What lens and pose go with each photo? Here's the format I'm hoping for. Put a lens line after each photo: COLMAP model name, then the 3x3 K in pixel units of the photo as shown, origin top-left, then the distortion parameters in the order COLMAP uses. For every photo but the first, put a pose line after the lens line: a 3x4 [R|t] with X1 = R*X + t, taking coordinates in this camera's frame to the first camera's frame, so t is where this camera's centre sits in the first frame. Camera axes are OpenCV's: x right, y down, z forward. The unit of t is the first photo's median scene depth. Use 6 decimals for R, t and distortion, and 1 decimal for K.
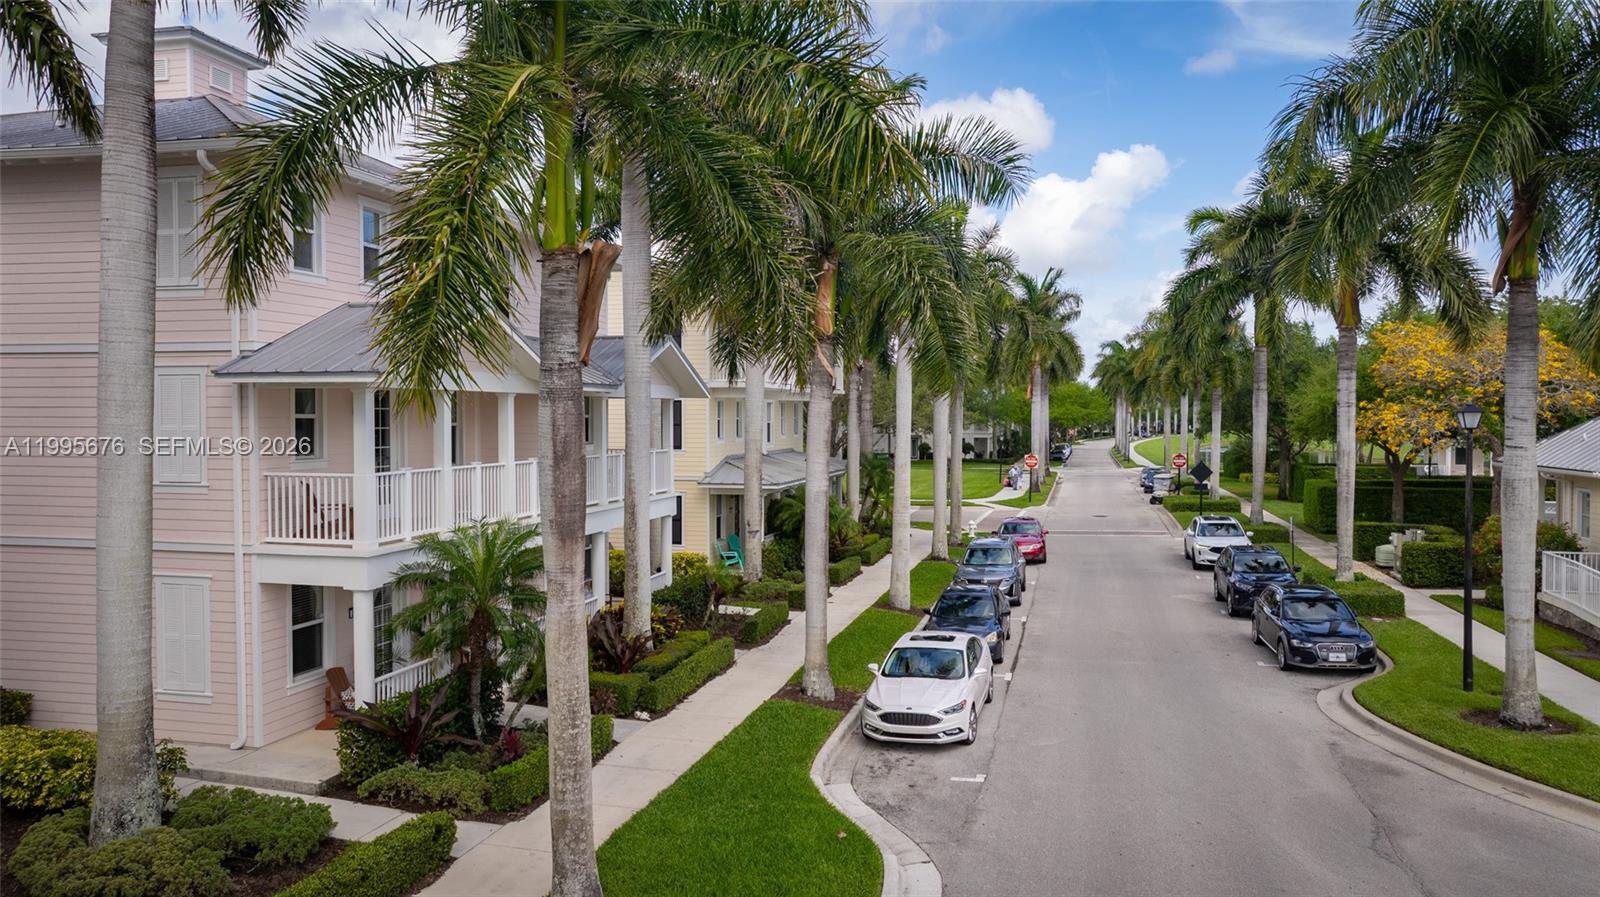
lens RADIAL K [[1129.5, 0, 800.0], [0, 1129.5, 448.5], [0, 0, 1]] dist [-0.004220, 0.001366]
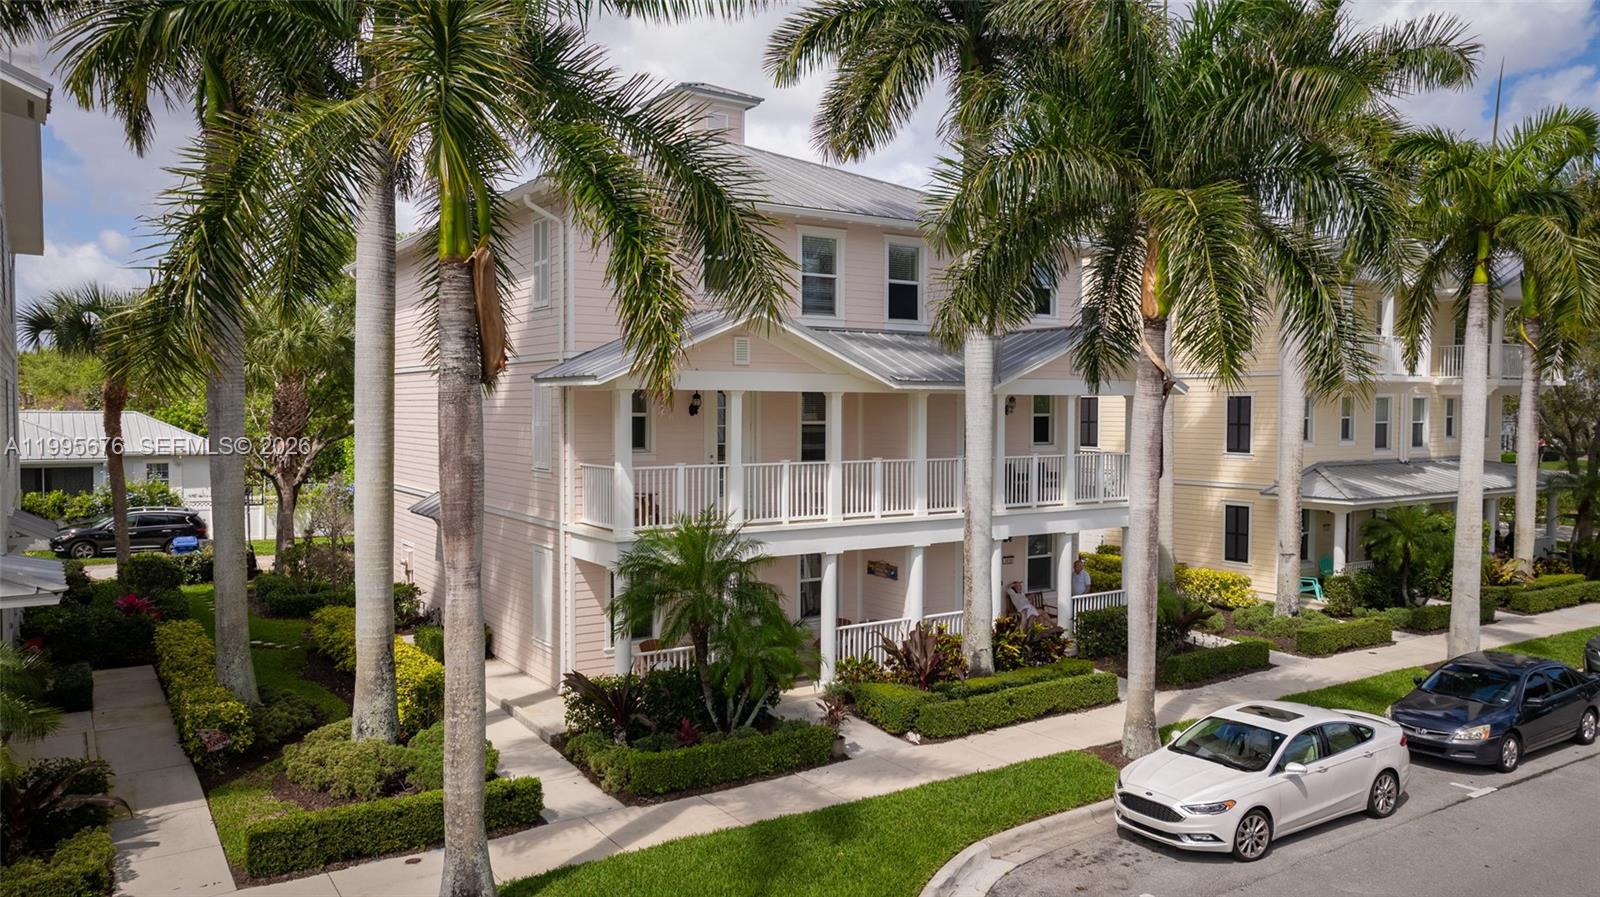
lens RADIAL K [[1129.5, 0, 800.0], [0, 1129.5, 448.5], [0, 0, 1]] dist [-0.004220, 0.001366]
pose [[0.737956, 0.024086, -0.674419, 0.440408], [-0.021367, 0.999696, 0.012323, -0.012294], [0.674511, 0.005316, 0.738246, 0.262731]]
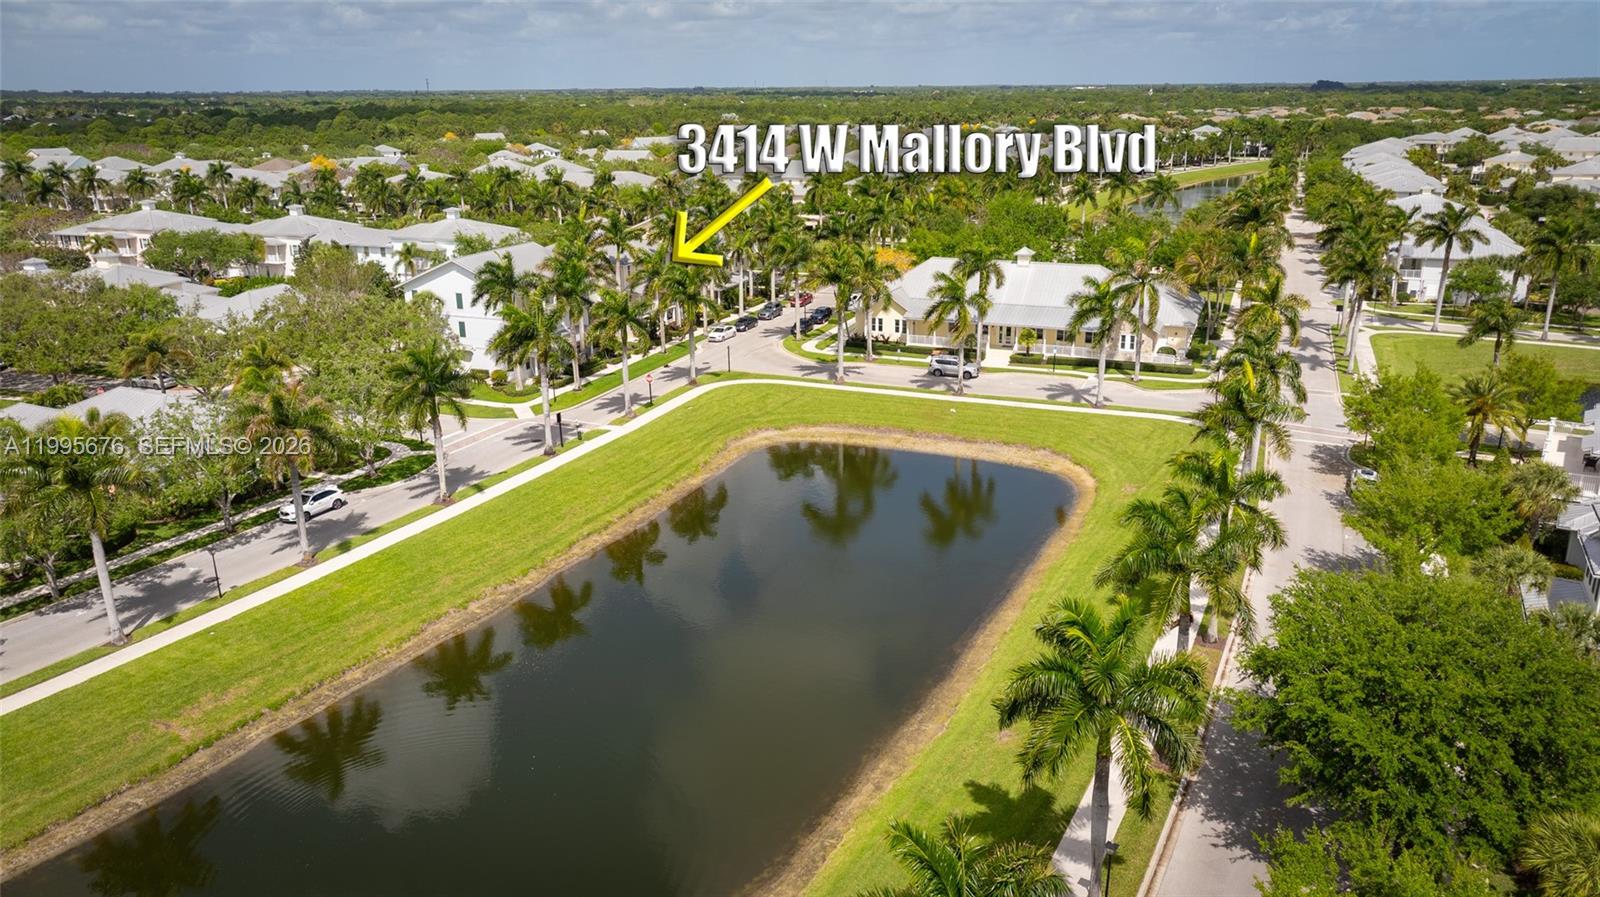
lens RADIAL K [[1129.5, 0, 800.0], [0, 1129.5, 448.5], [0, 0, 1]] dist [-0.004220, 0.001366]
pose [[0.989461, 0.033610, -0.140847, 1.838427], [0.005750, 0.962803, 0.270145, -1.143270], [0.144687, -0.268107, 0.952462, -6.749783]]
